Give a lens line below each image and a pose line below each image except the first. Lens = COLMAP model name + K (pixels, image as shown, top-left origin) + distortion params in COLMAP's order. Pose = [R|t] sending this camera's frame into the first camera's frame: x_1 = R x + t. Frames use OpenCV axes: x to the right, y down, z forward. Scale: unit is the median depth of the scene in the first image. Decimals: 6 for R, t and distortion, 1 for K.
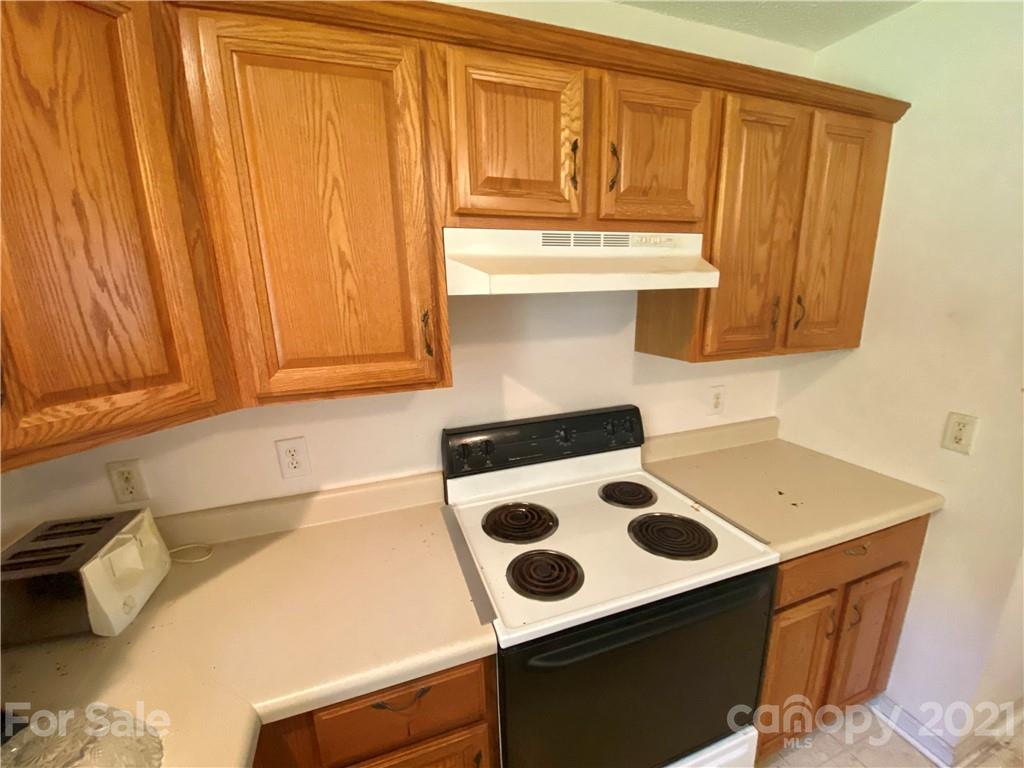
lens RADIAL K [[424.8, 0, 510.2], [0, 424.8, 391.7], [0, 0, 1]] dist [0.021531, -0.023214]
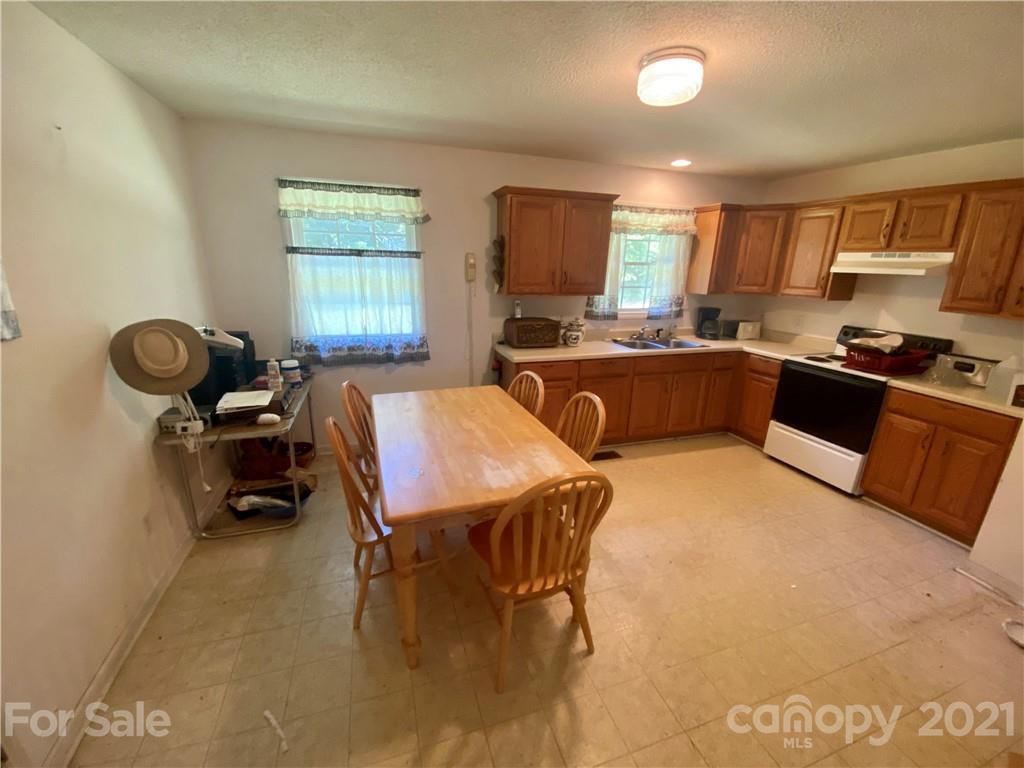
lens RADIAL K [[413.3, 0, 512.4], [0, 413.3, 385.8], [0, 0, 1]] dist [0.021584, -0.021517]
pose [[-0.003514, 0.306513, -0.951860, 3.160543], [-0.258250, 0.919298, 0.296981, 0.272300], [0.966072, 0.246861, 0.075926, -1.437851]]
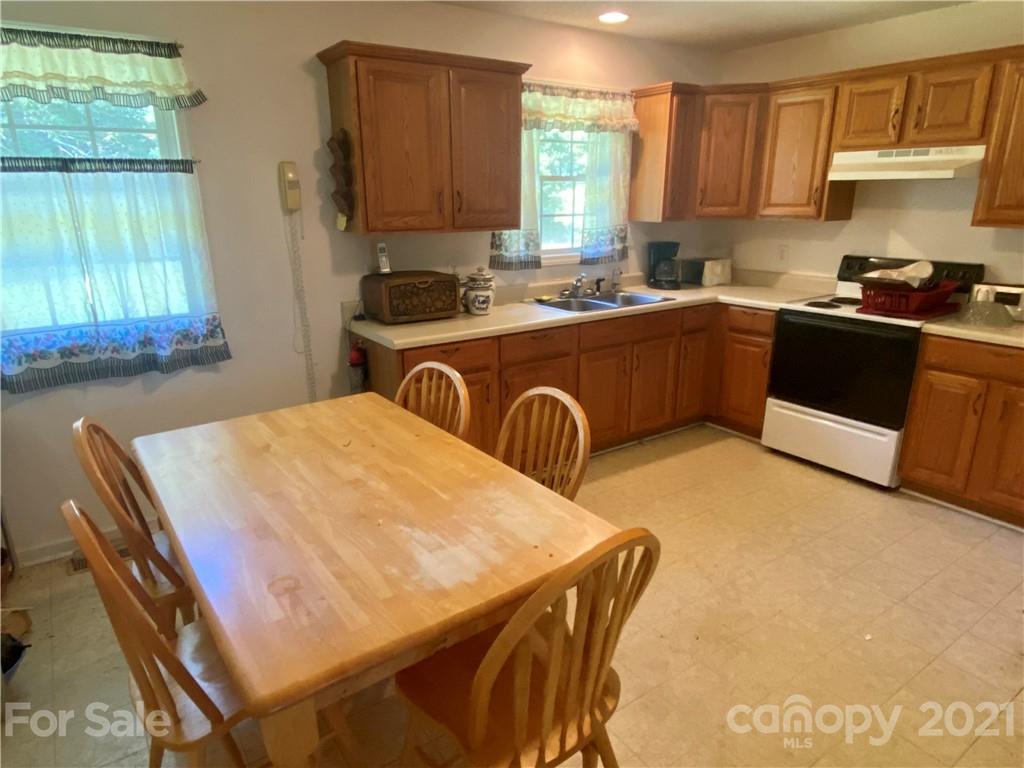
lens RADIAL K [[629.5, 0, 510.8], [0, 629.5, 388.2], [0, 0, 1]] dist [0.047488, -0.055687]
pose [[0.278208, 0.305132, -0.910766, 2.866232], [-0.228343, 0.942027, 0.245854, 0.390682], [0.932984, 0.139568, 0.331754, -1.639921]]
